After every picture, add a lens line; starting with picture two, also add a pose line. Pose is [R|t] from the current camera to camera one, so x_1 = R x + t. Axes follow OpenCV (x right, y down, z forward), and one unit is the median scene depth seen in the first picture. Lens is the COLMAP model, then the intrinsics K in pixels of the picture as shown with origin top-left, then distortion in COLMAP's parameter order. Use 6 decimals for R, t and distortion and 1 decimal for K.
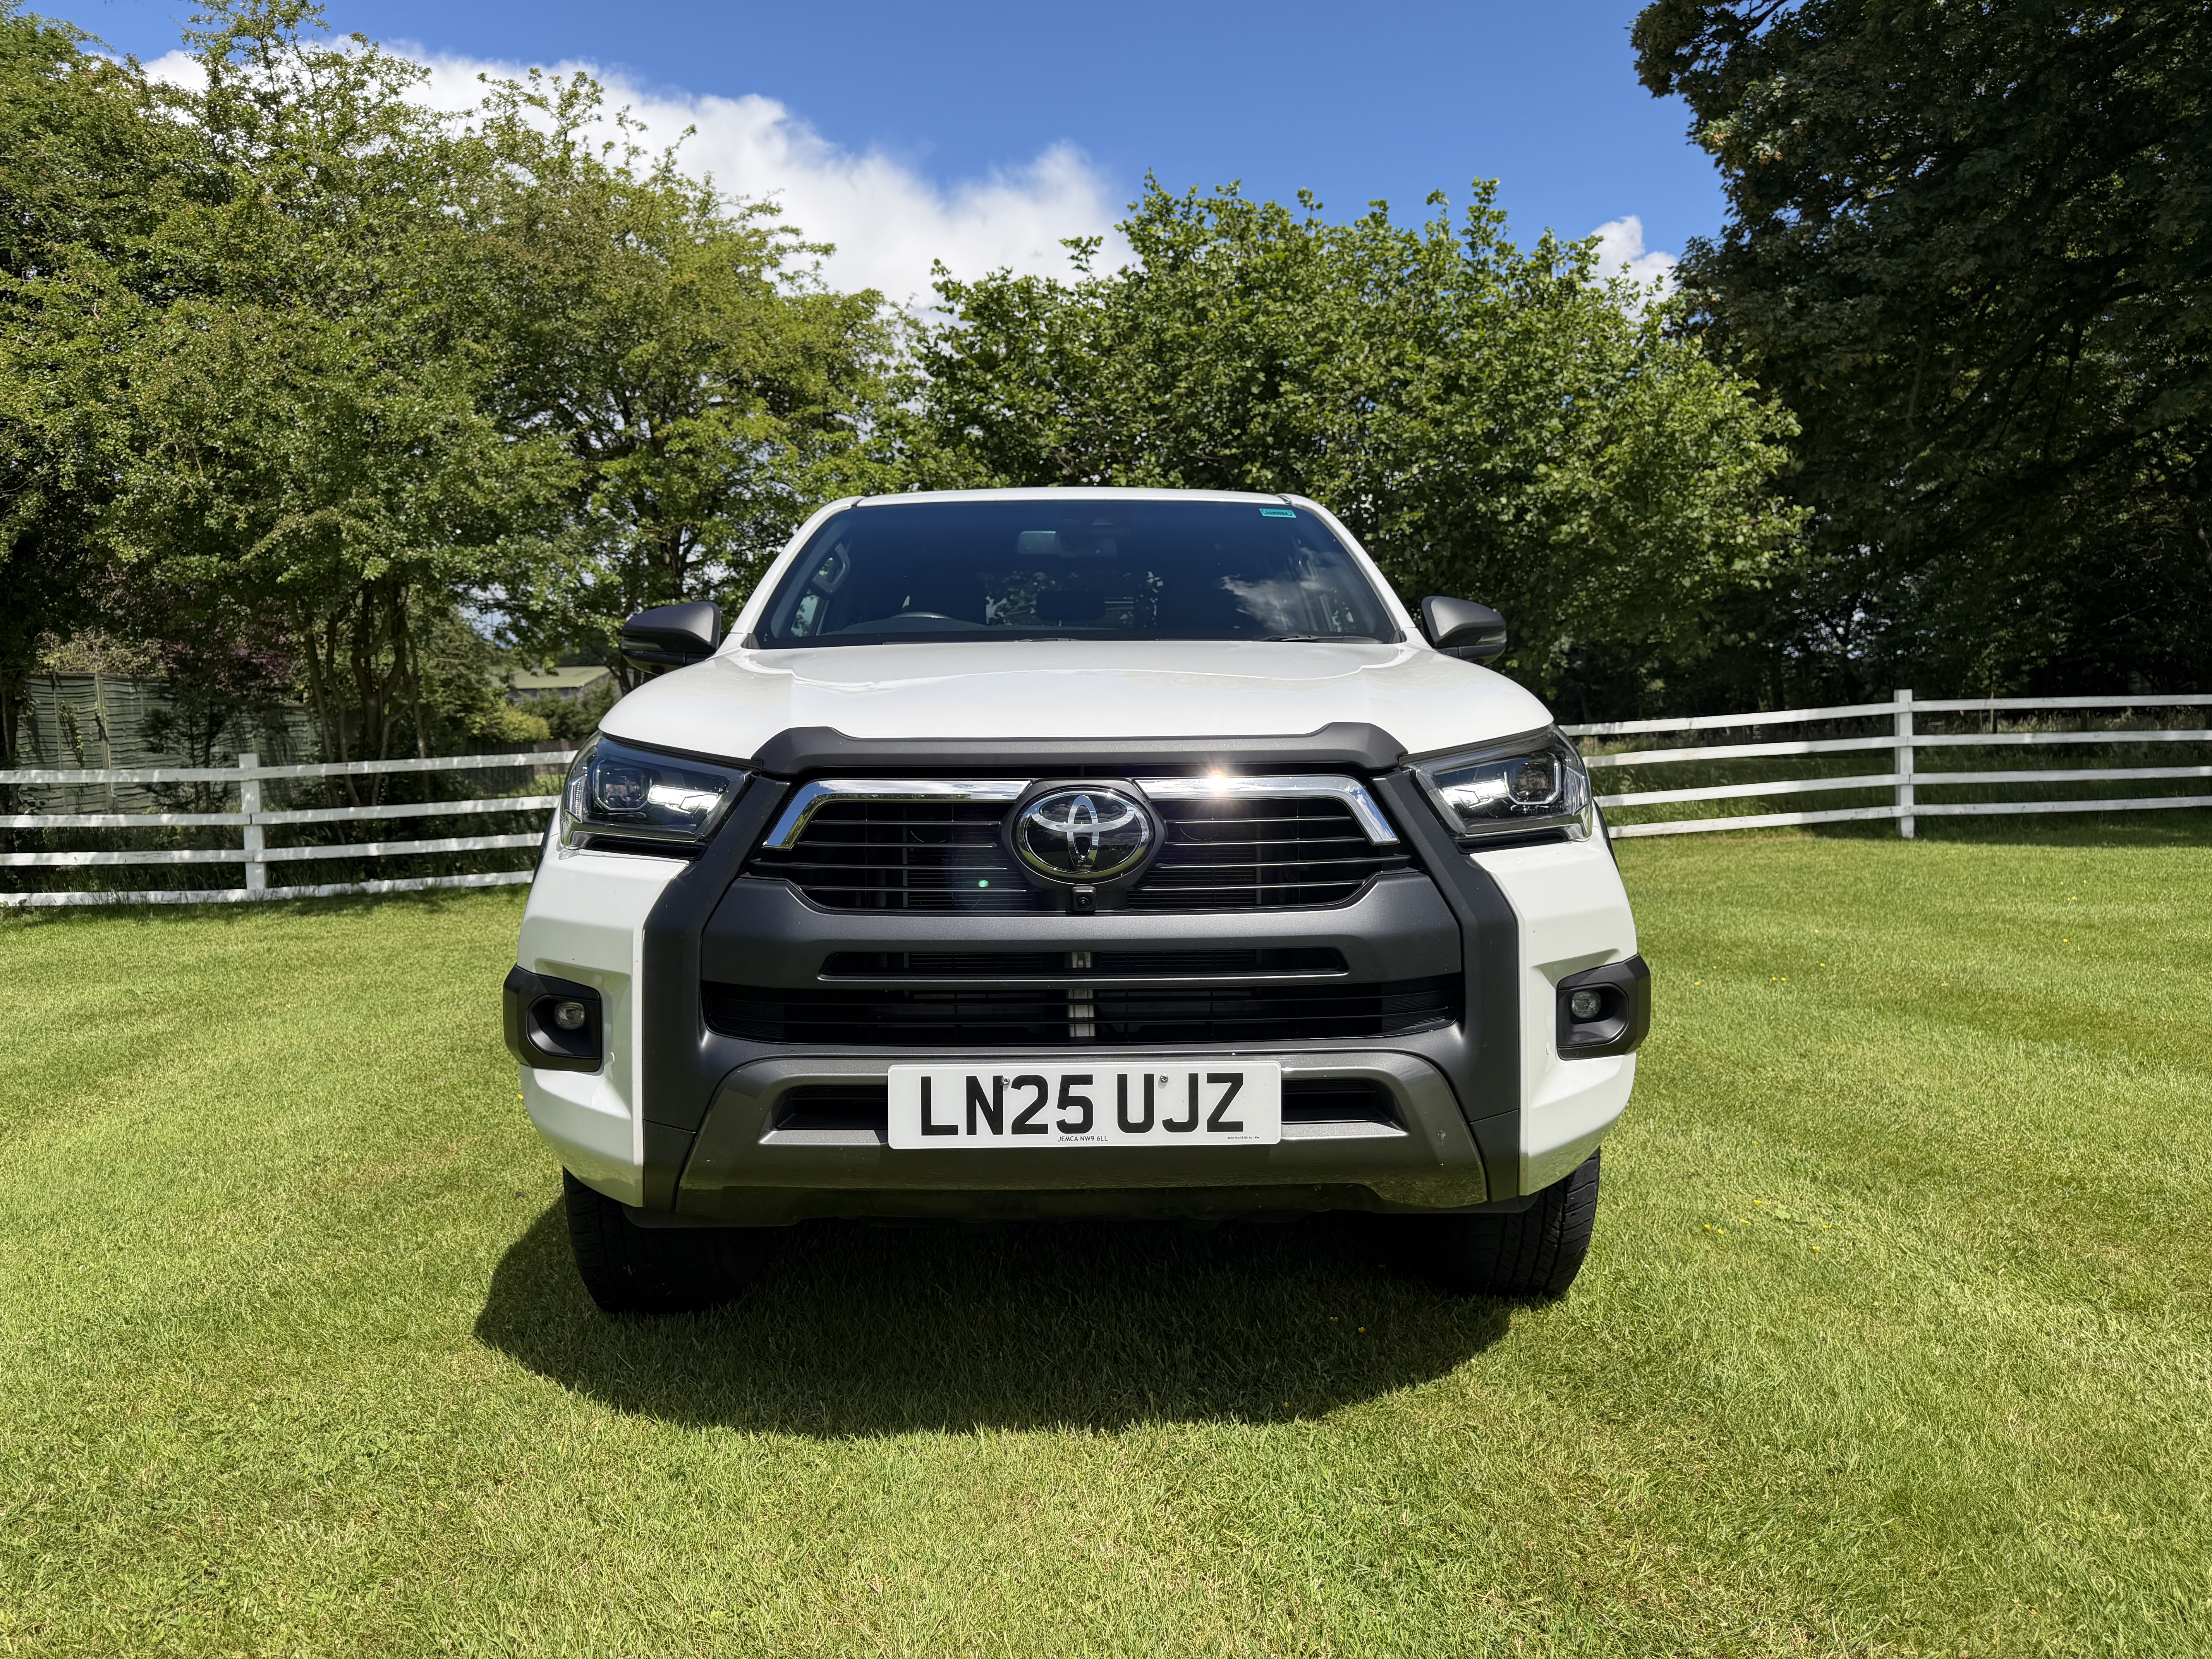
lens RADIAL K [[1502.6, 0, 1106.0], [0, 1502.6, 829.5], [0, 0, 1]] dist [0.053474, -0.001200]
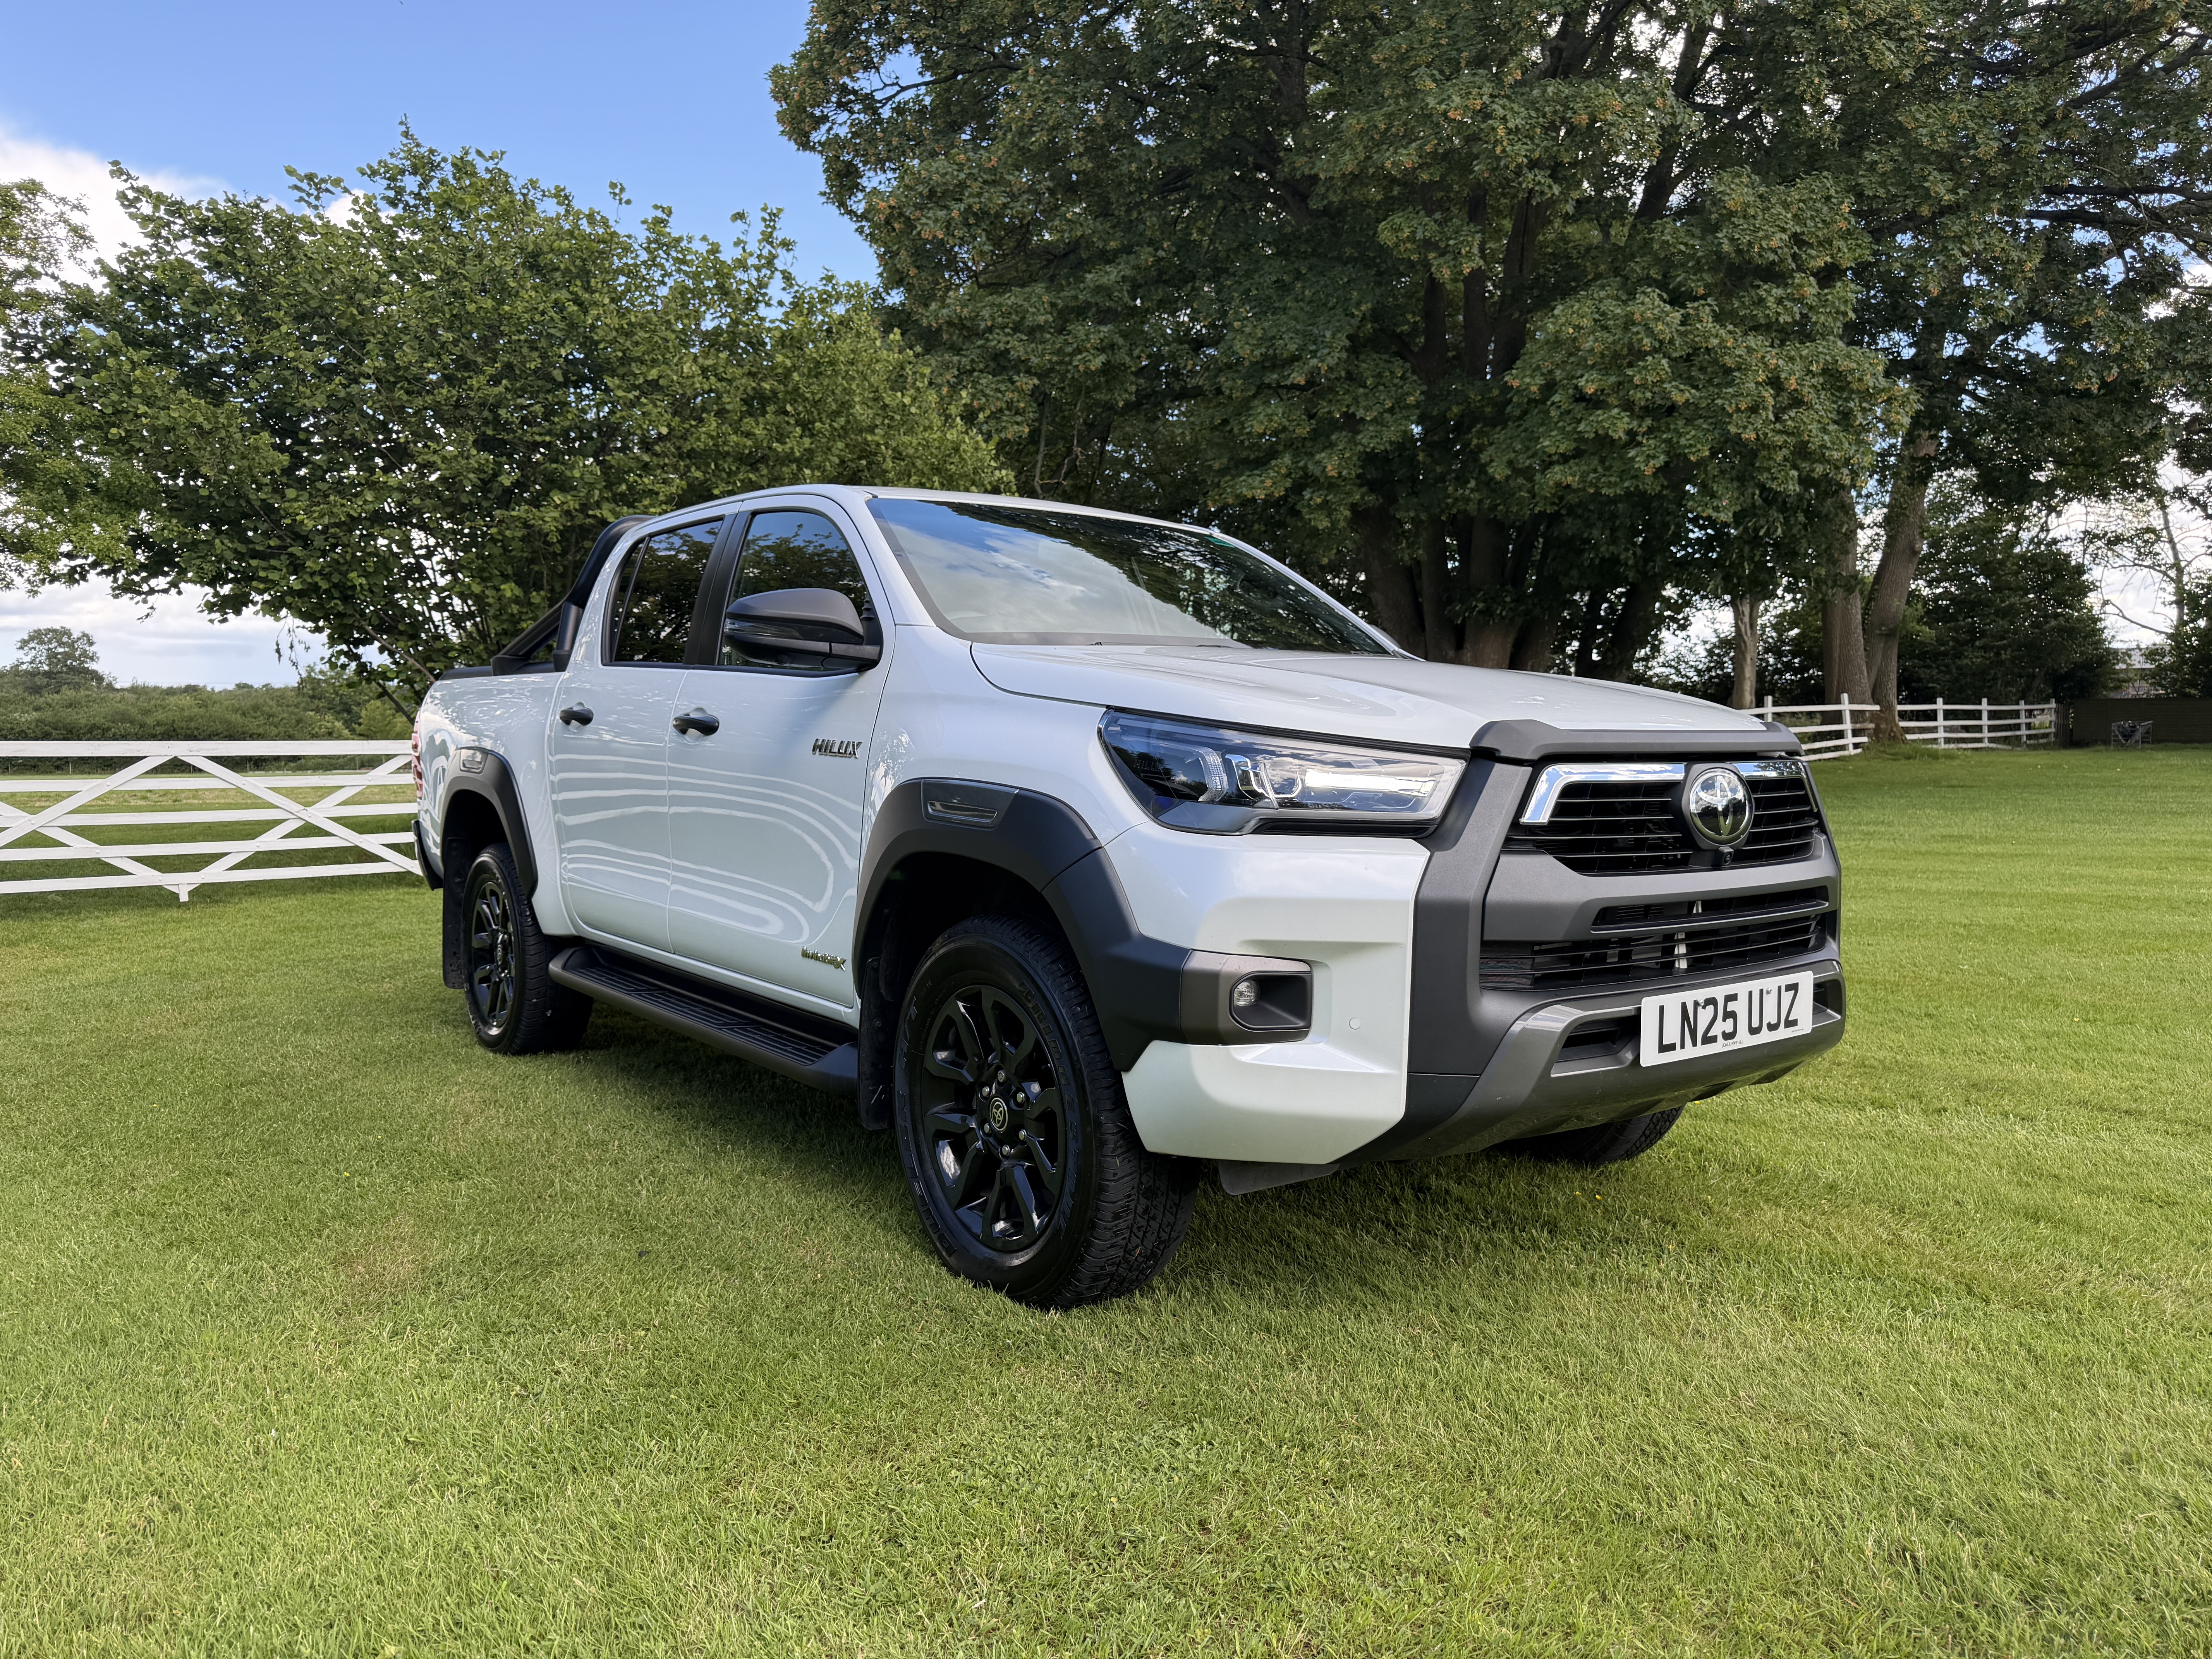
lens RADIAL K [[1514.7, 0, 1106.0], [0, 1514.7, 829.5], [0, 0, 1]] dist [0.064111, -0.097706]
pose [[0.815905, -0.025090, 0.577641, -1.197332], [0.031233, 0.999512, -0.000702, 0.007503], [-0.577341, 0.018614, 0.816291, 0.242753]]
